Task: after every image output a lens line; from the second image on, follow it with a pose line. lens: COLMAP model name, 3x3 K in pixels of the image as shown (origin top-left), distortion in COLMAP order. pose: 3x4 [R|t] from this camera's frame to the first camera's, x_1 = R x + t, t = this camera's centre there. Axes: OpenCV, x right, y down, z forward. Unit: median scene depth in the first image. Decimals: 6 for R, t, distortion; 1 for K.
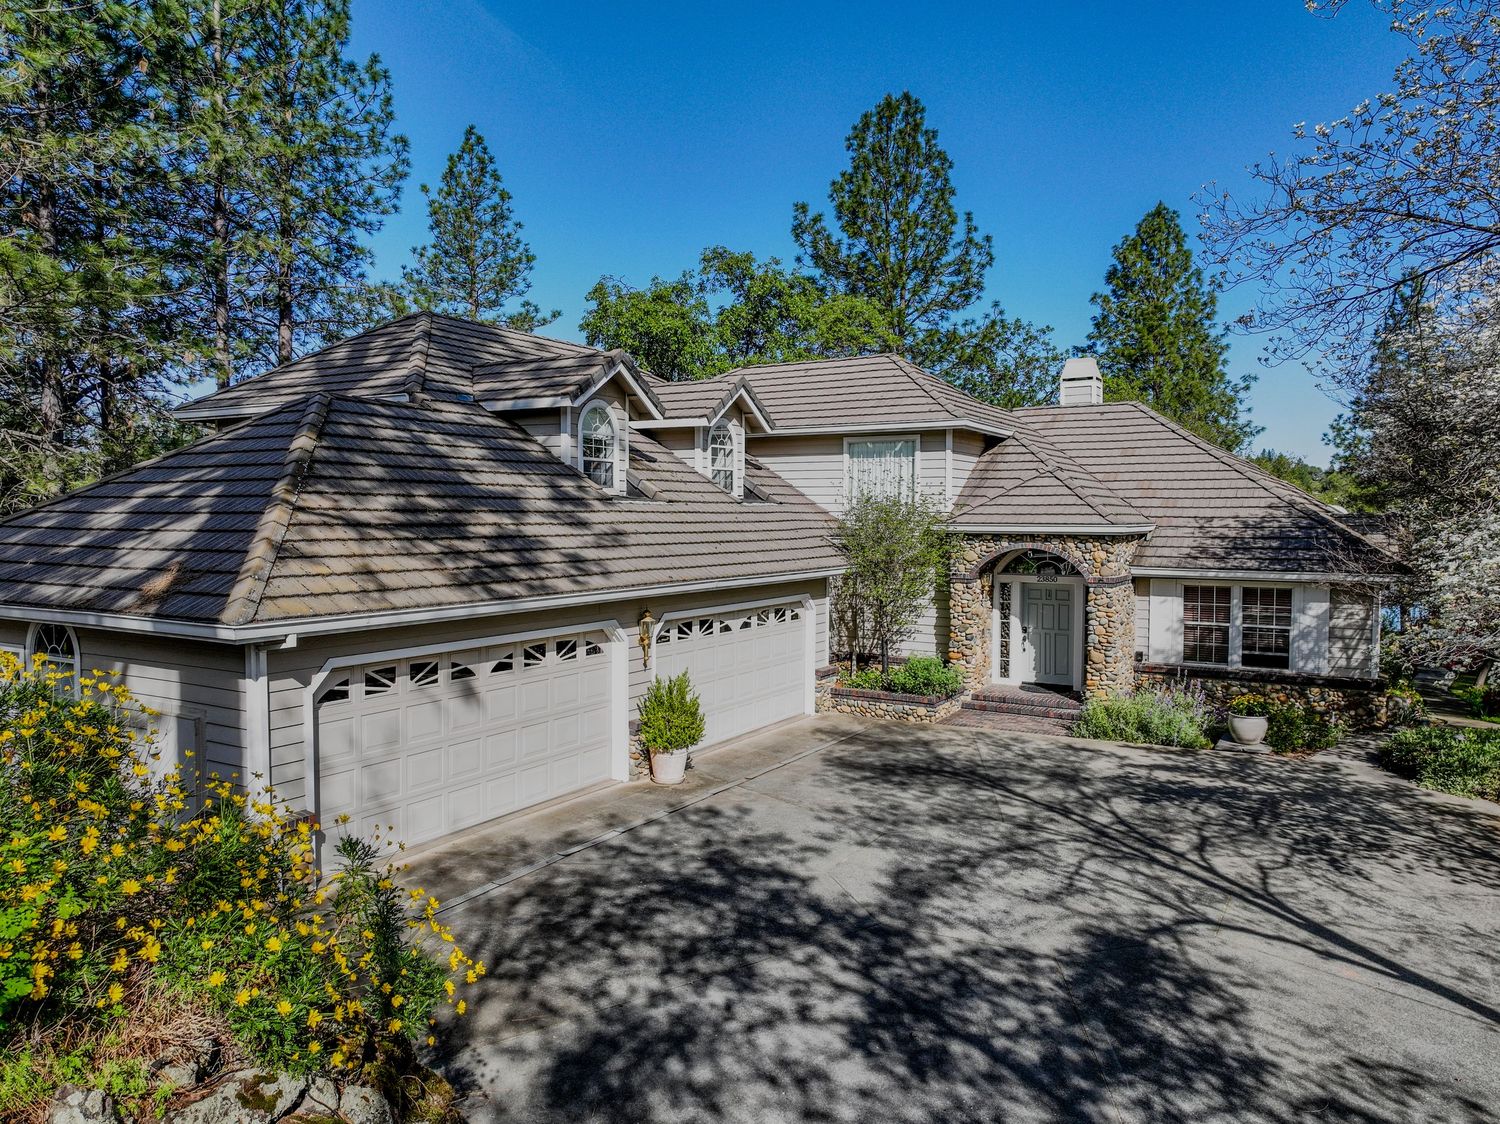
lens RADIAL K [[1058.9, 0, 748.1], [0, 1058.9, 561.1], [0, 0, 1]] dist [0.001784, 0.015613]
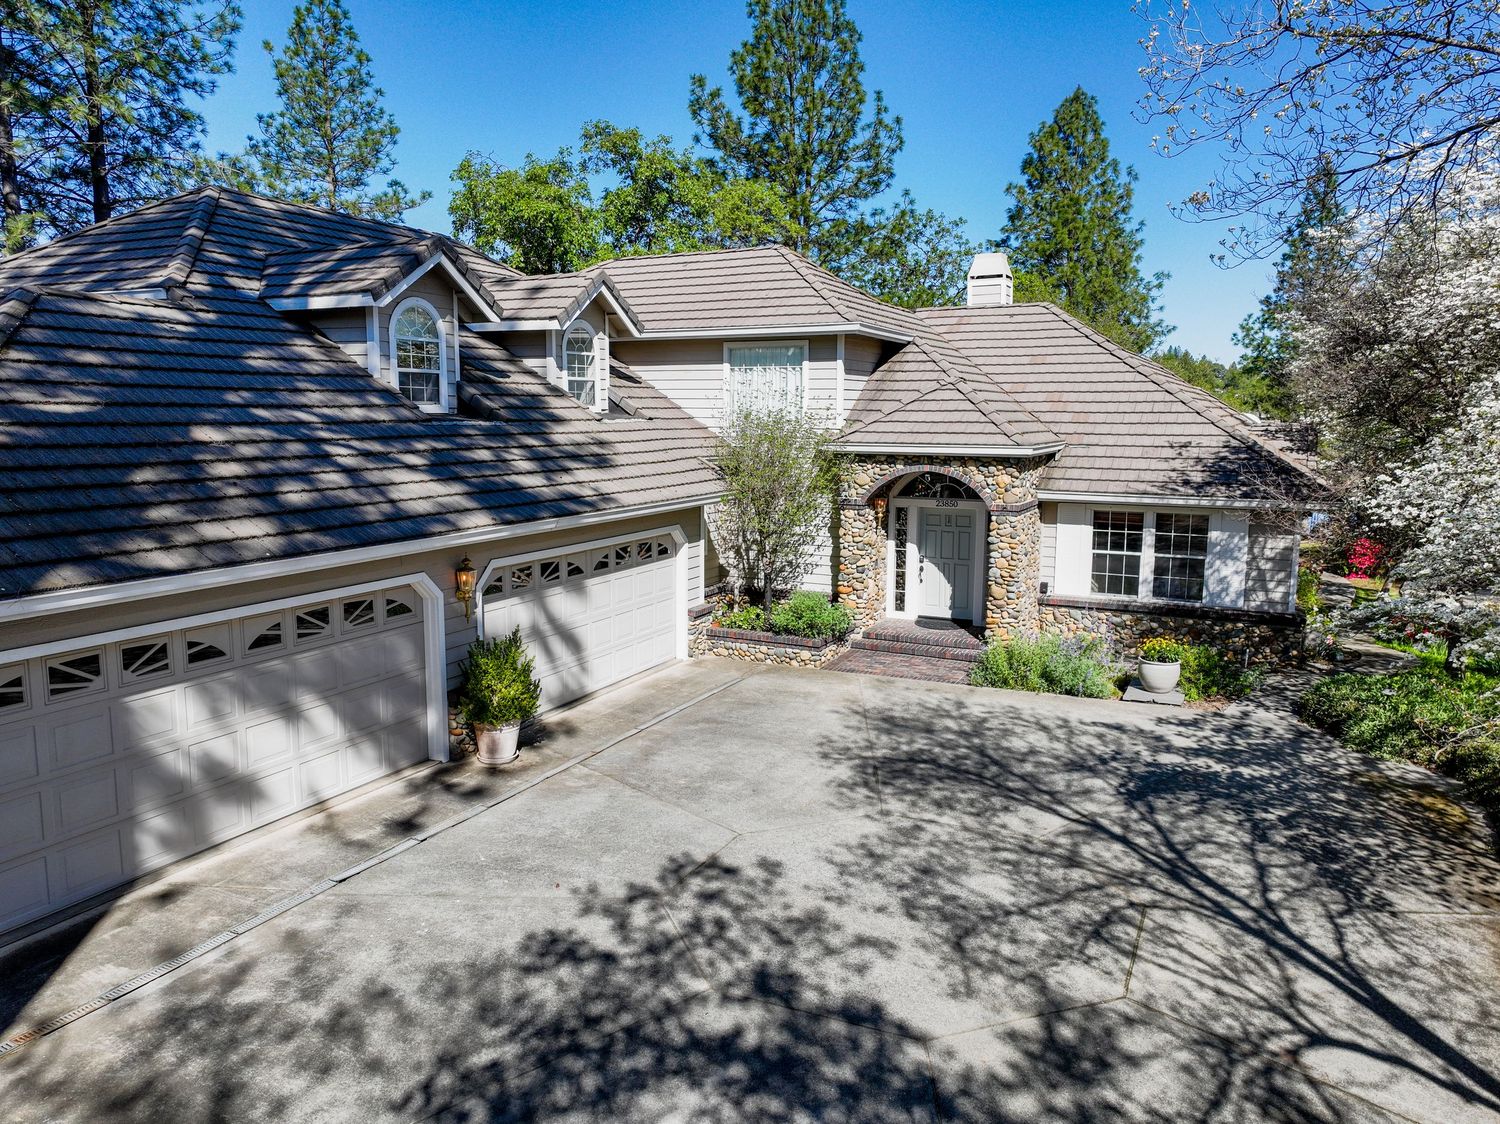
lens RADIAL K [[1058.9, 0, 749.2], [0, 1058.9, 558.9], [0, 0, 1]] dist [0.001784, 0.015613]
pose [[0.996854, -0.010477, 0.078570, 0.045319], [0.002924, 0.995413, 0.095624, -0.024318], [-0.079212, -0.095094, 0.992312, 0.119404]]
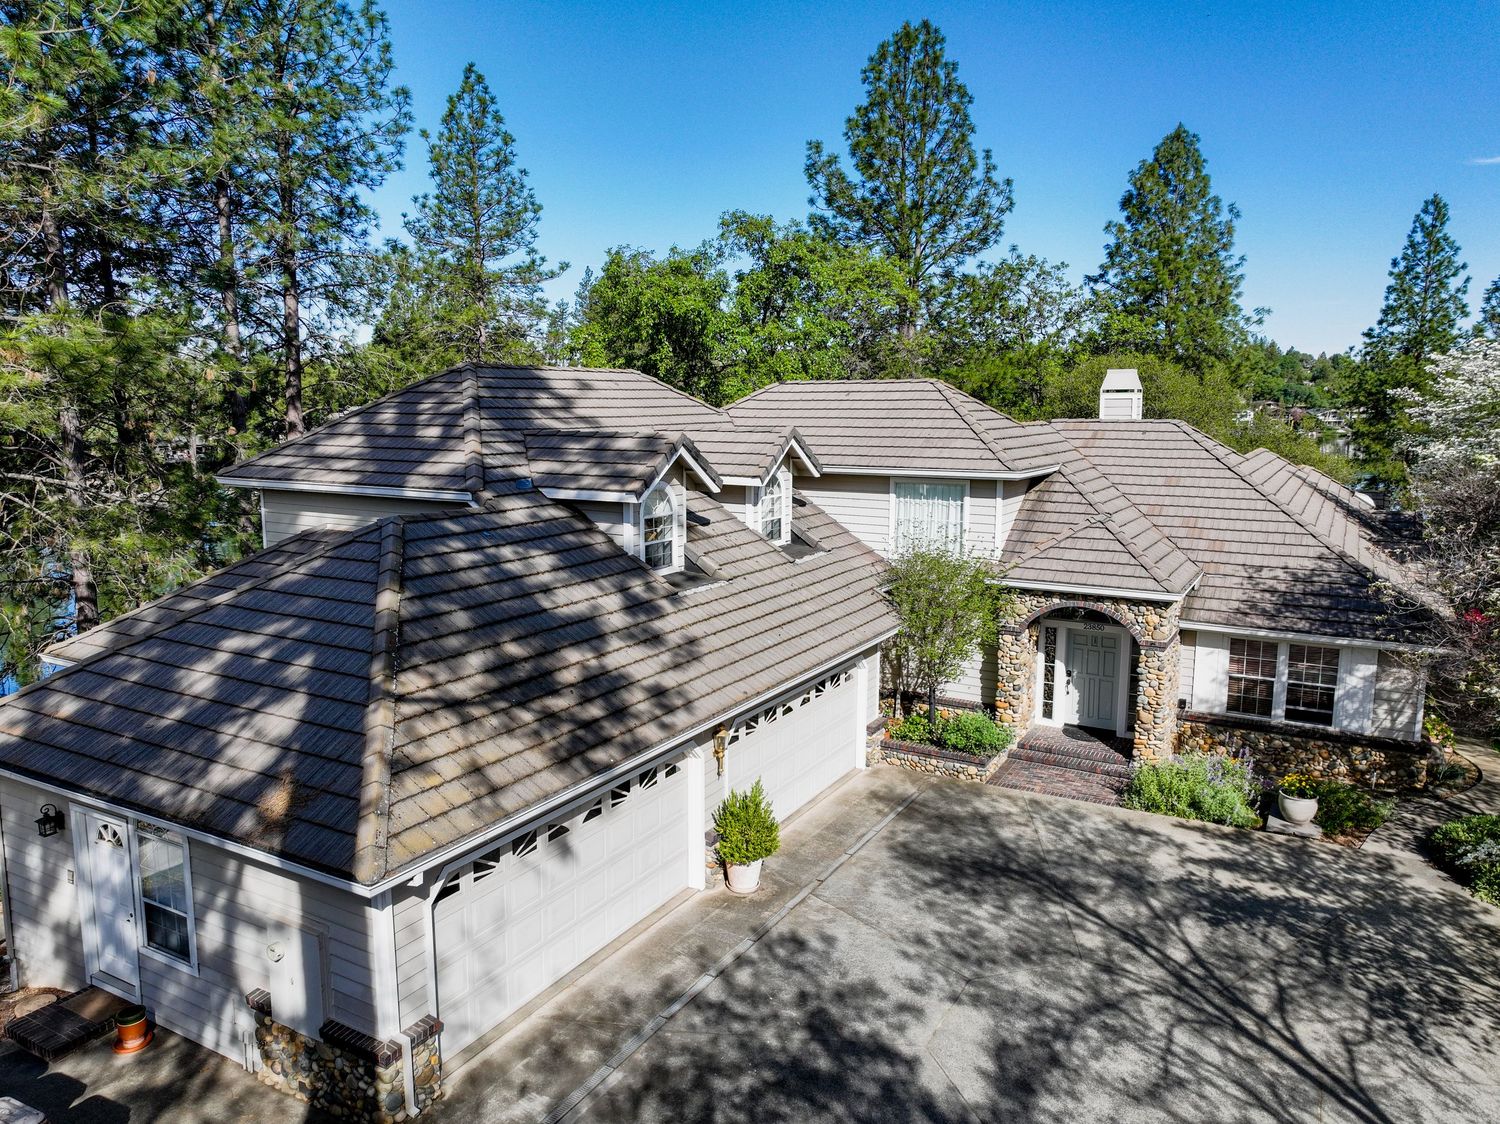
lens RADIAL K [[1058.9, 0, 747.4], [0, 1058.9, 560.8], [0, 0, 1]] dist [0.001784, 0.015613]
pose [[0.999908, -0.002996, 0.013227, -0.063915], [0.001555, 0.994187, 0.107652, -0.163524], [-0.013473, -0.107622, 0.994101, 0.011208]]
